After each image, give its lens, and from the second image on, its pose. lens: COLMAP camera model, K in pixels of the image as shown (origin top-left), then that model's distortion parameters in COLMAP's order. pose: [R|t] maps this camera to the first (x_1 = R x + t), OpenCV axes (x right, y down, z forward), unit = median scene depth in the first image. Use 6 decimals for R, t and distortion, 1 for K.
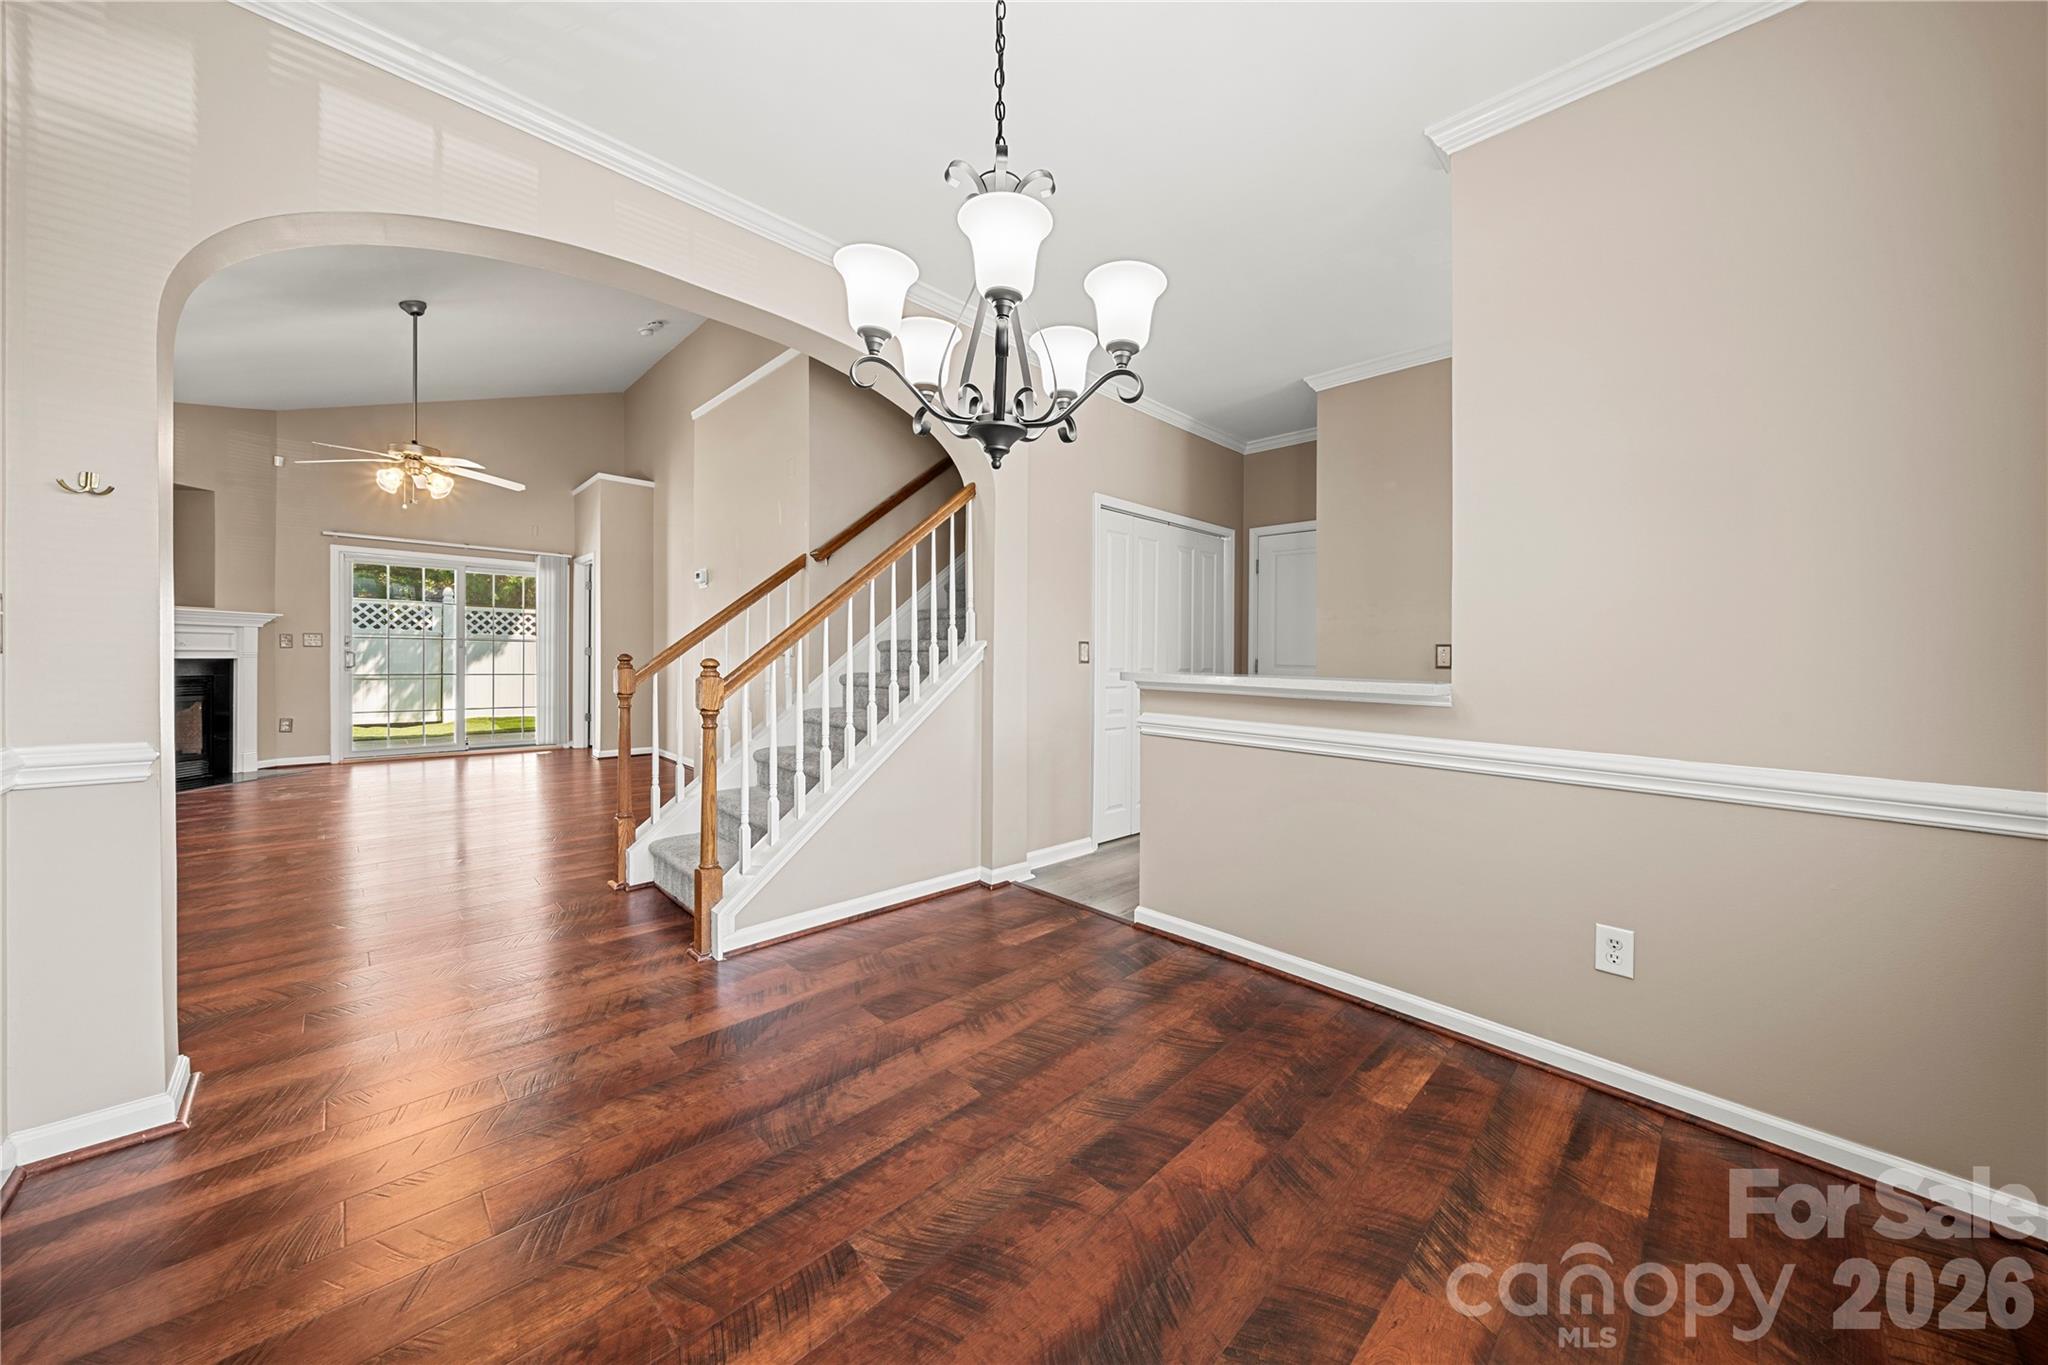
lens RADIAL K [[711.0, 0, 1038.7], [0, 711.0, 657.7], [0, 0, 1]] dist [-0.008815, 0.000138]
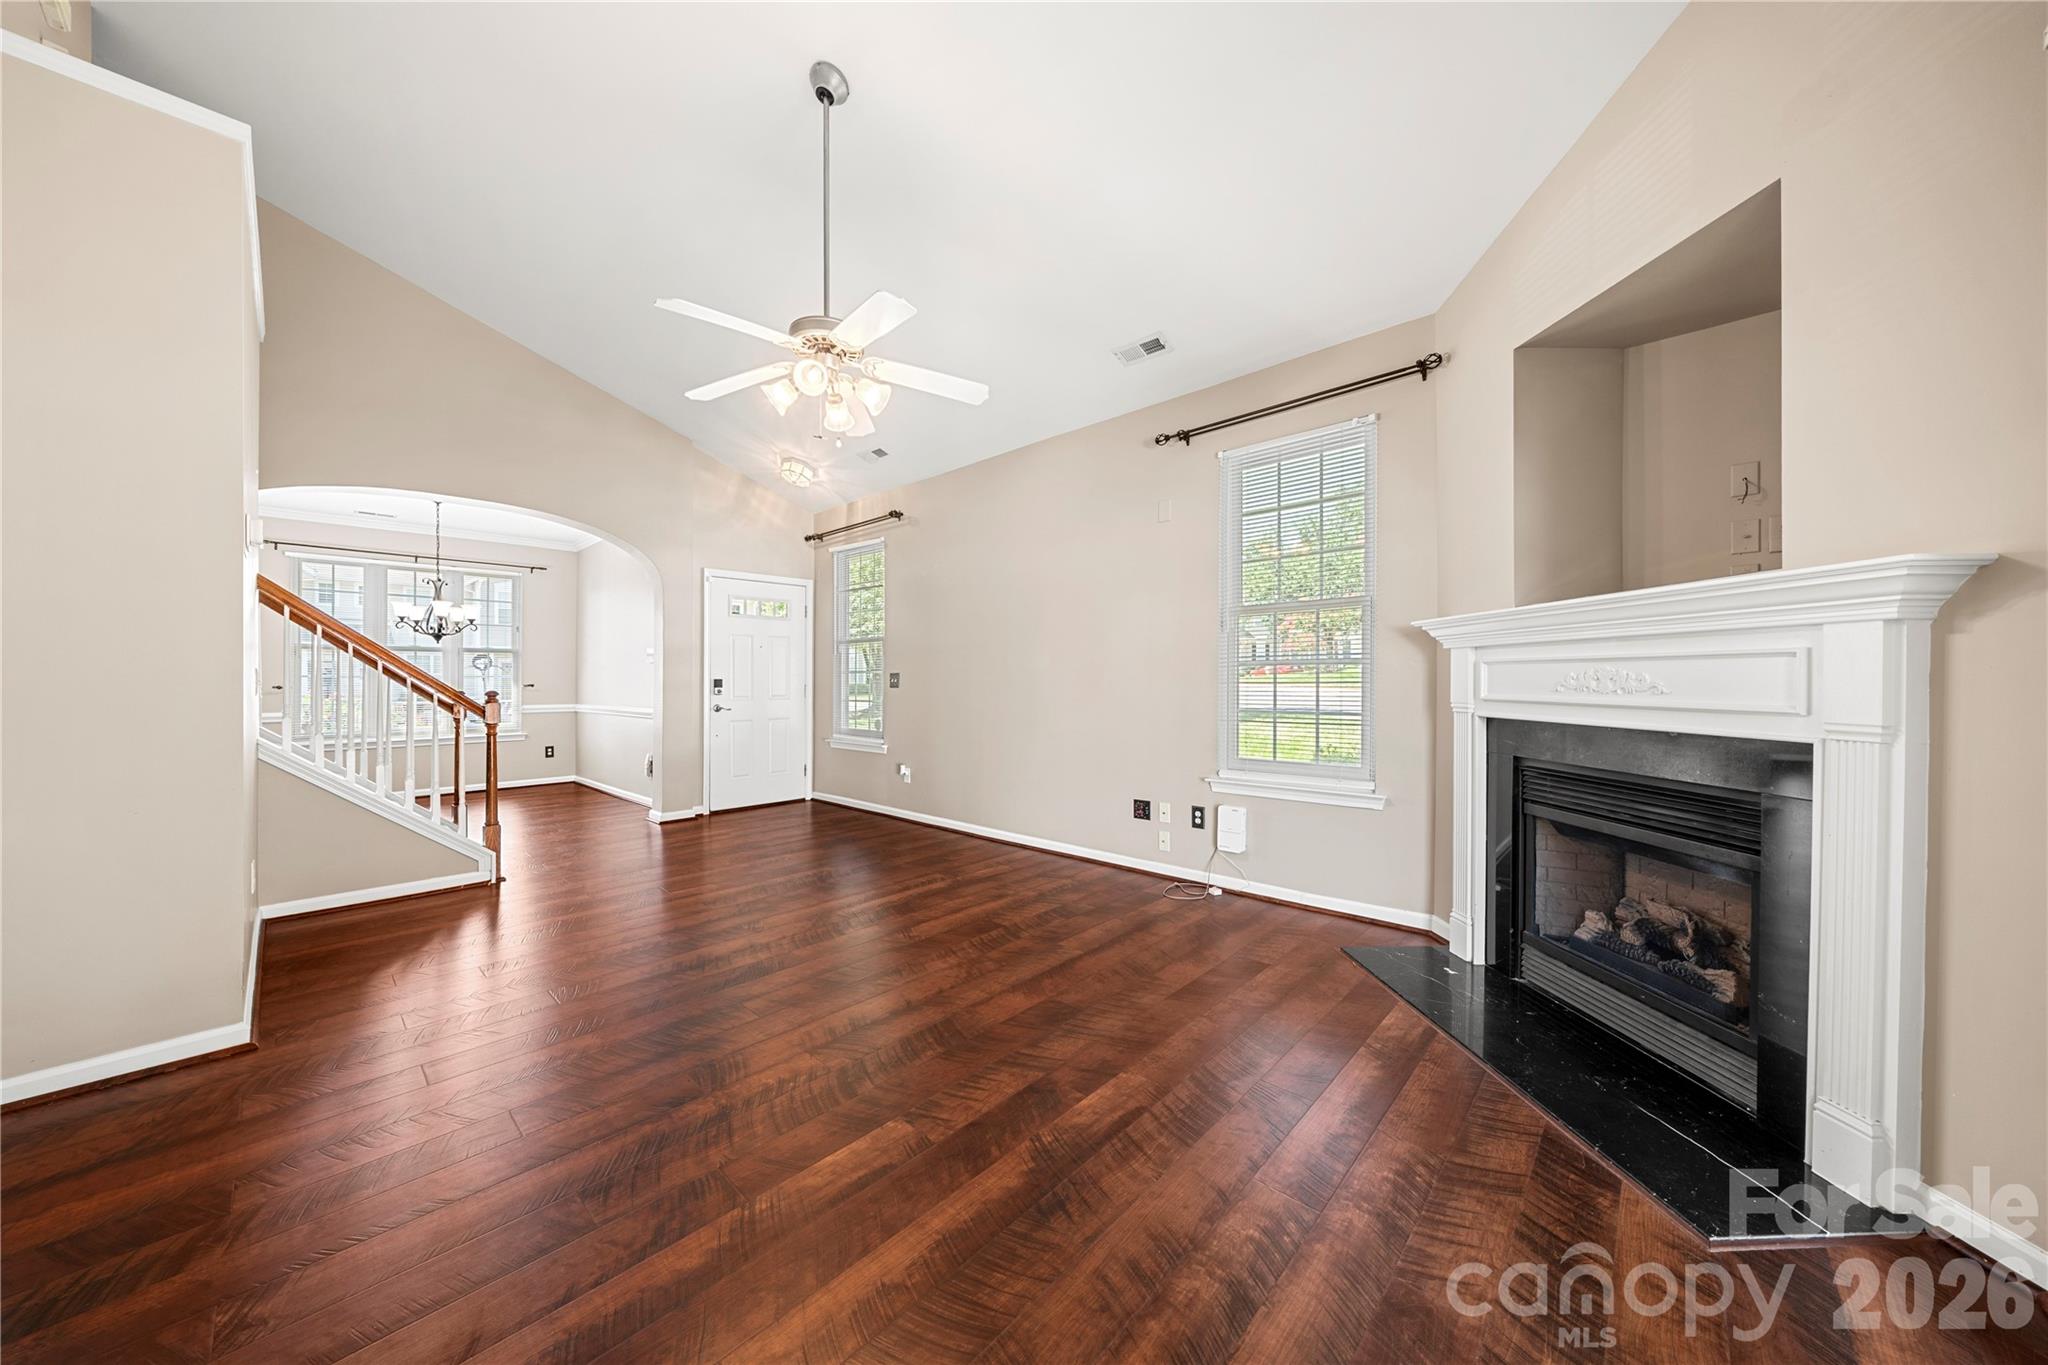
lens RADIAL K [[711.0, 0, 1014.3], [0, 711.0, 674.4], [0, 0, 1]] dist [-0.008815, 0.000138]
pose [[-0.999458, -0.008569, -0.031780, -1.757344], [-0.008486, 0.999960, -0.002758, -0.048931], [0.031803, -0.002487, -0.999491, 2.697454]]
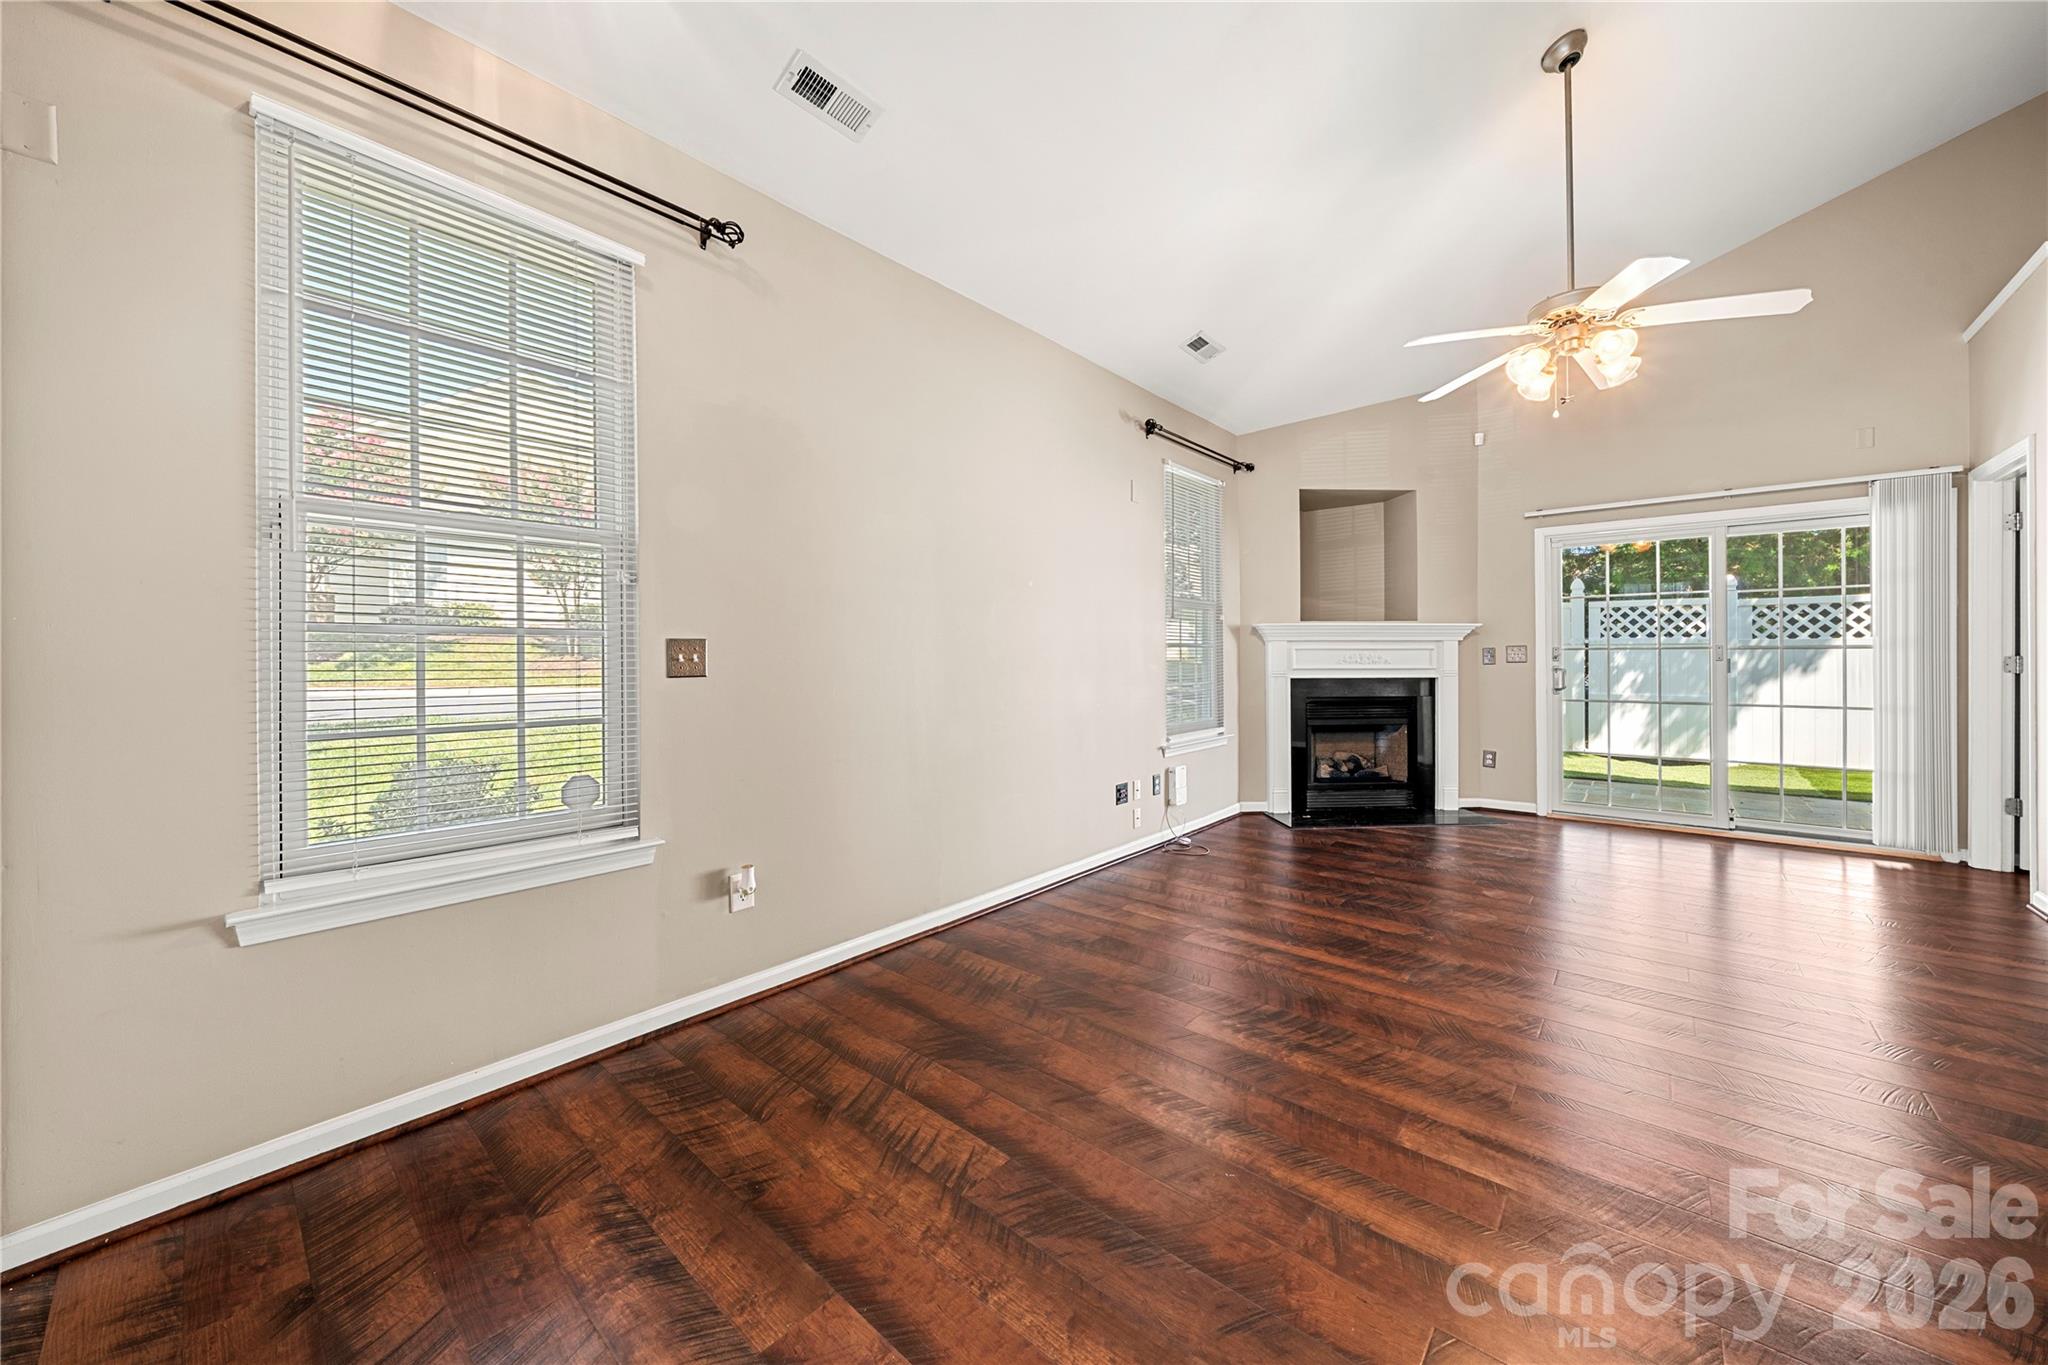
lens RADIAL K [[711.0, 0, 1038.5], [0, 711.0, 669.4], [0, 0, 1]] dist [-0.008815, 0.000138]
pose [[0.079701, -0.001979, -0.996817, -0.661024], [0.004249, 0.999990, -0.001646, -0.021142], [0.996810, -0.004105, 0.079708, 0.940125]]
